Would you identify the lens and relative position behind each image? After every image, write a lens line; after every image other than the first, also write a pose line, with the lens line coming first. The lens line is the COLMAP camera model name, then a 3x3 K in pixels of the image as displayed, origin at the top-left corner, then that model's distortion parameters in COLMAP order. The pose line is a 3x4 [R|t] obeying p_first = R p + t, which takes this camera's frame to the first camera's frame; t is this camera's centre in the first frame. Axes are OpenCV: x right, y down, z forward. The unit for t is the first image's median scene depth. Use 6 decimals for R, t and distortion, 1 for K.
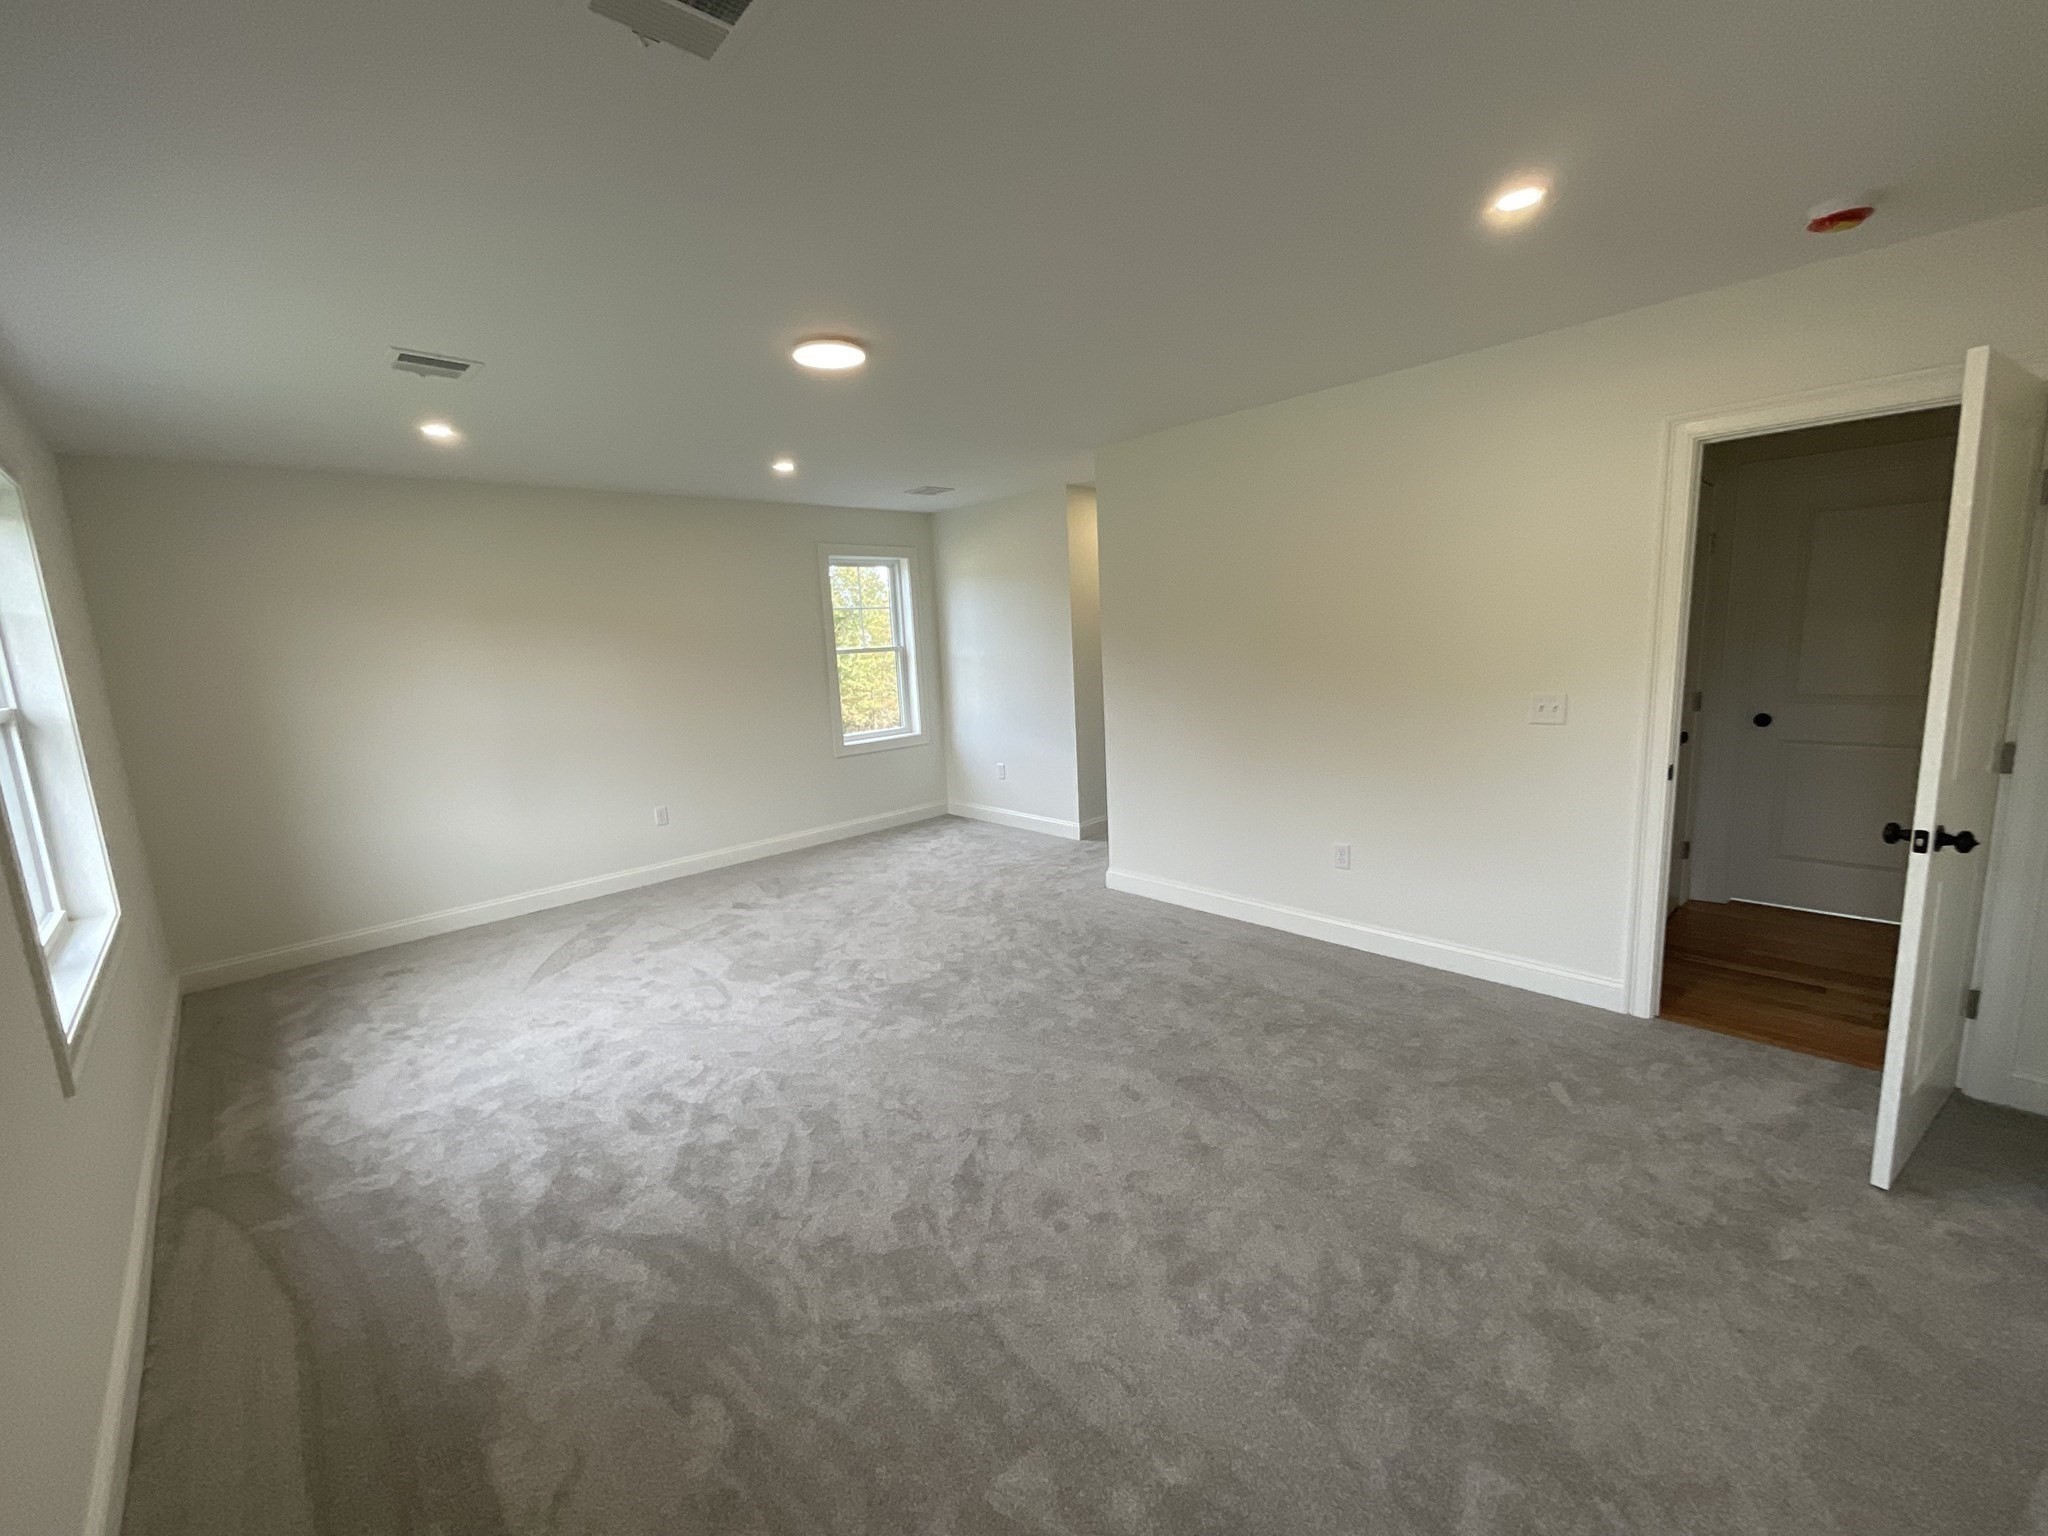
lens RADIAL K [[830.7, 0, 1024.0], [0, 830.7, 768.0], [0, 0, 1]] dist [0.001257, 0.000244]
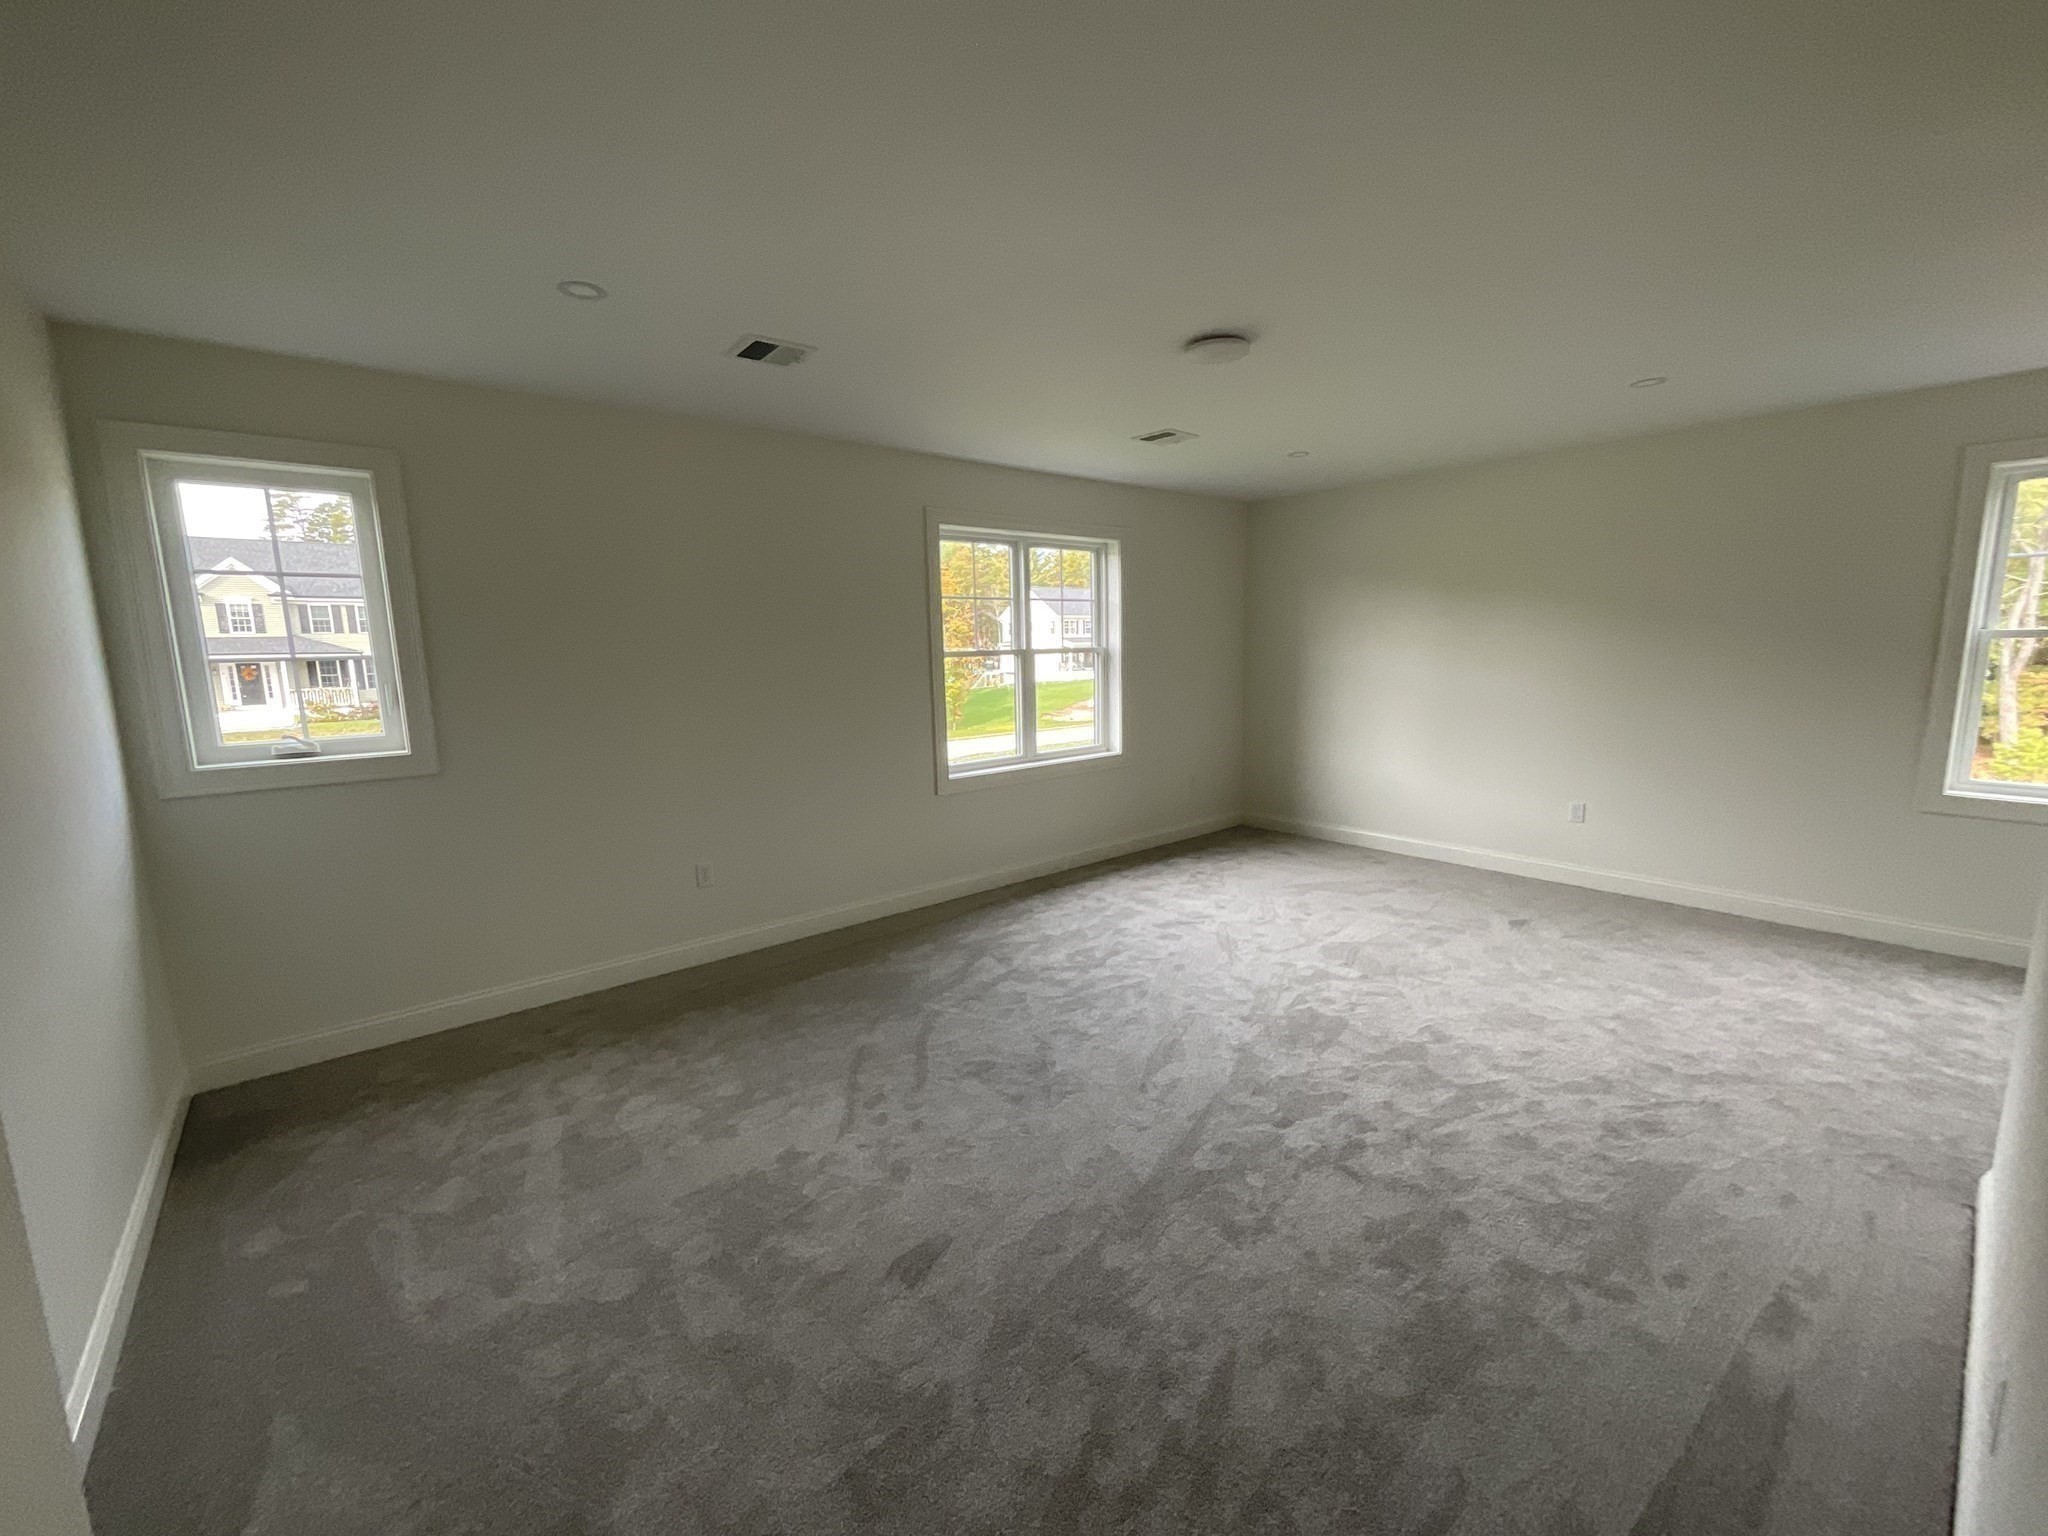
lens RADIAL K [[830.7, 0, 1024.0], [0, 830.7, 768.0], [0, 0, 1]] dist [0.001257, 0.000244]
pose [[-0.059697, 0.200390, -0.977896, 0.715371], [-0.141620, 0.968033, 0.207014, -0.138293], [0.988119, 0.150848, -0.029409, 0.694666]]
